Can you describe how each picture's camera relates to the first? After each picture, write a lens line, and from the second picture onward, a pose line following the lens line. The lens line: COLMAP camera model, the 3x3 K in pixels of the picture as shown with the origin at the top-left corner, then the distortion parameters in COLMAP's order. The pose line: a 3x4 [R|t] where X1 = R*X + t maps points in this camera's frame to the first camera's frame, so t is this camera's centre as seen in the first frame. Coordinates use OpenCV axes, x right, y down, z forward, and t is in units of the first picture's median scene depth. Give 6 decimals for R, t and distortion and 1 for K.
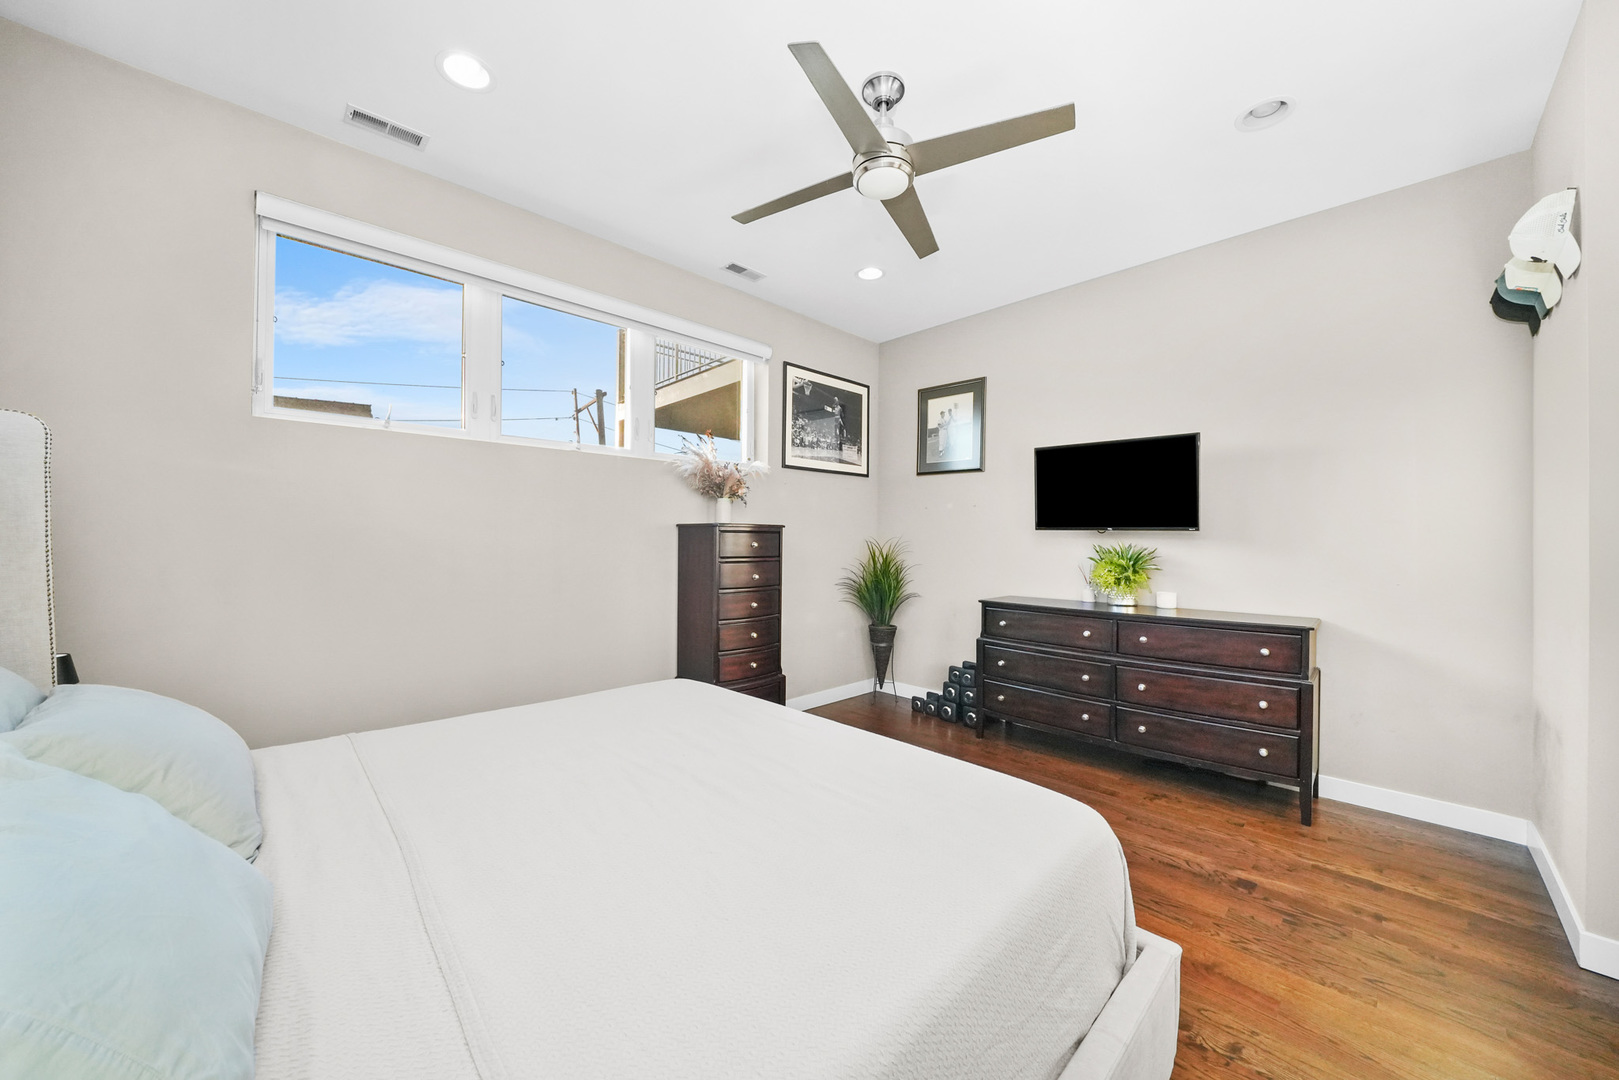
lens RADIAL K [[585.9, 0, 804.1], [0, 585.9, 536.6], [0, 0, 1]] dist [-0.010810, 0.000141]
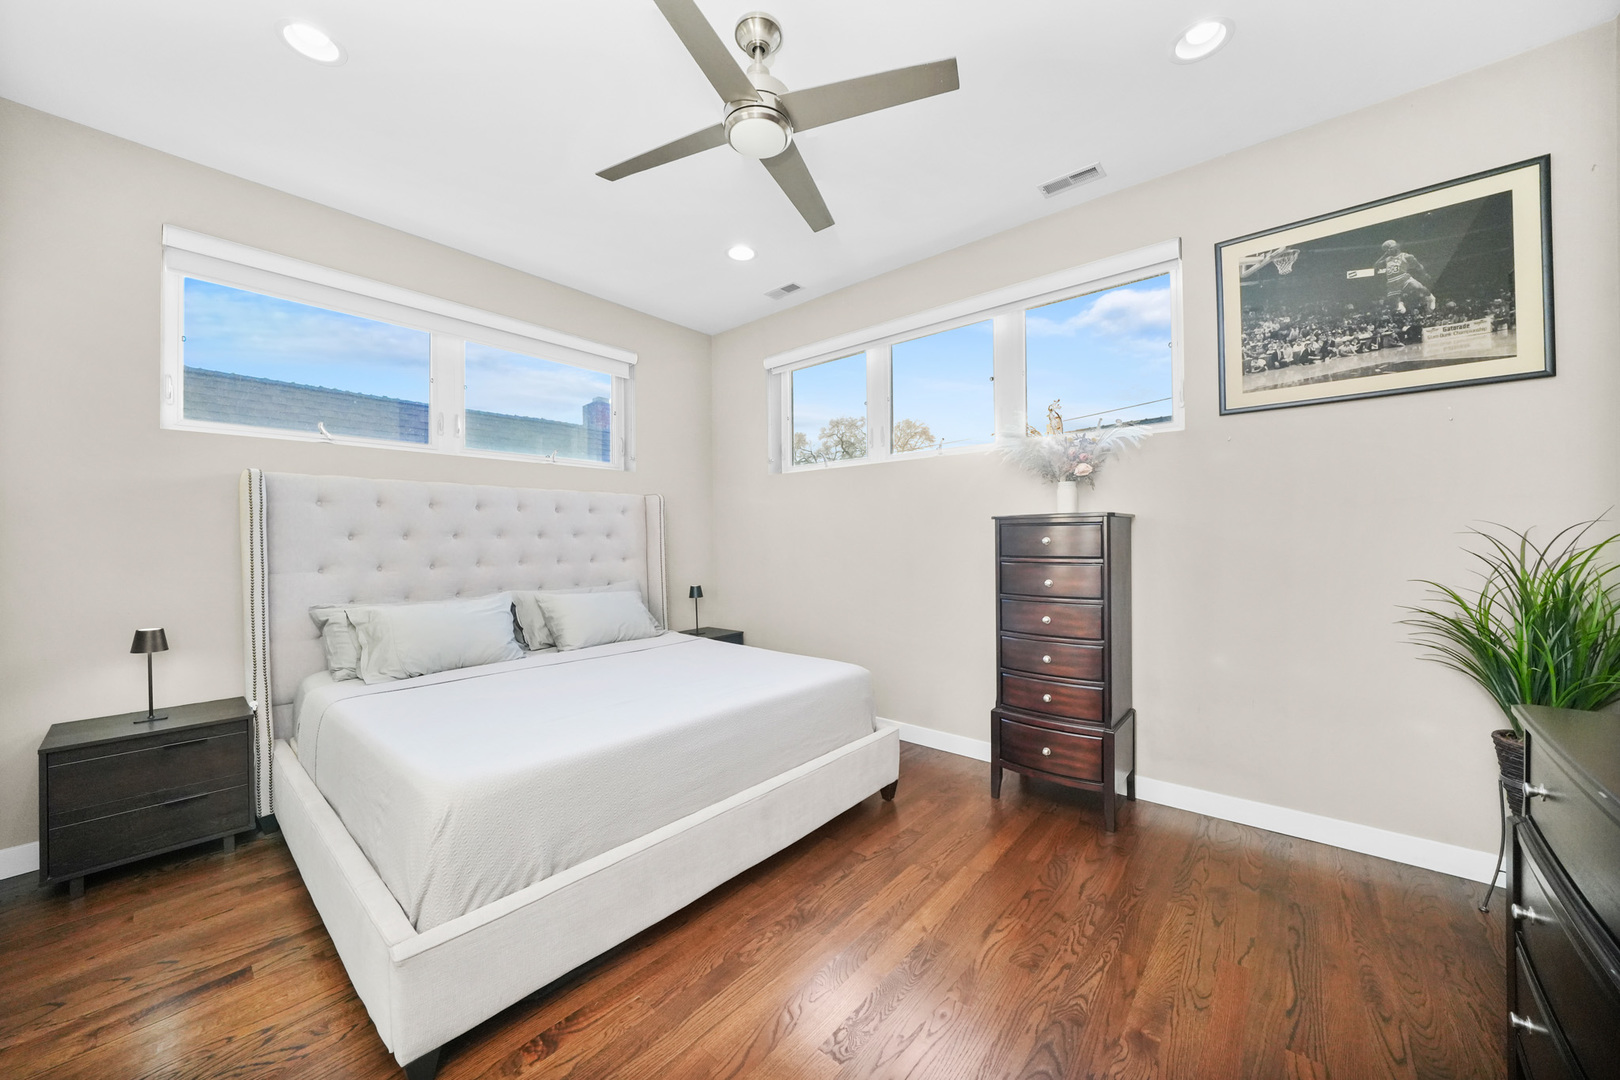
lens RADIAL K [[586.2, 0, 804.6], [0, 586.2, 536.6], [0, 0, 1]] dist [-0.010810, 0.000141]
pose [[0.098351, -0.012209, -0.995077, 0.517946], [0.012188, 0.999865, -0.011063, 0.011046], [0.995077, -0.011040, 0.098487, 0.489120]]
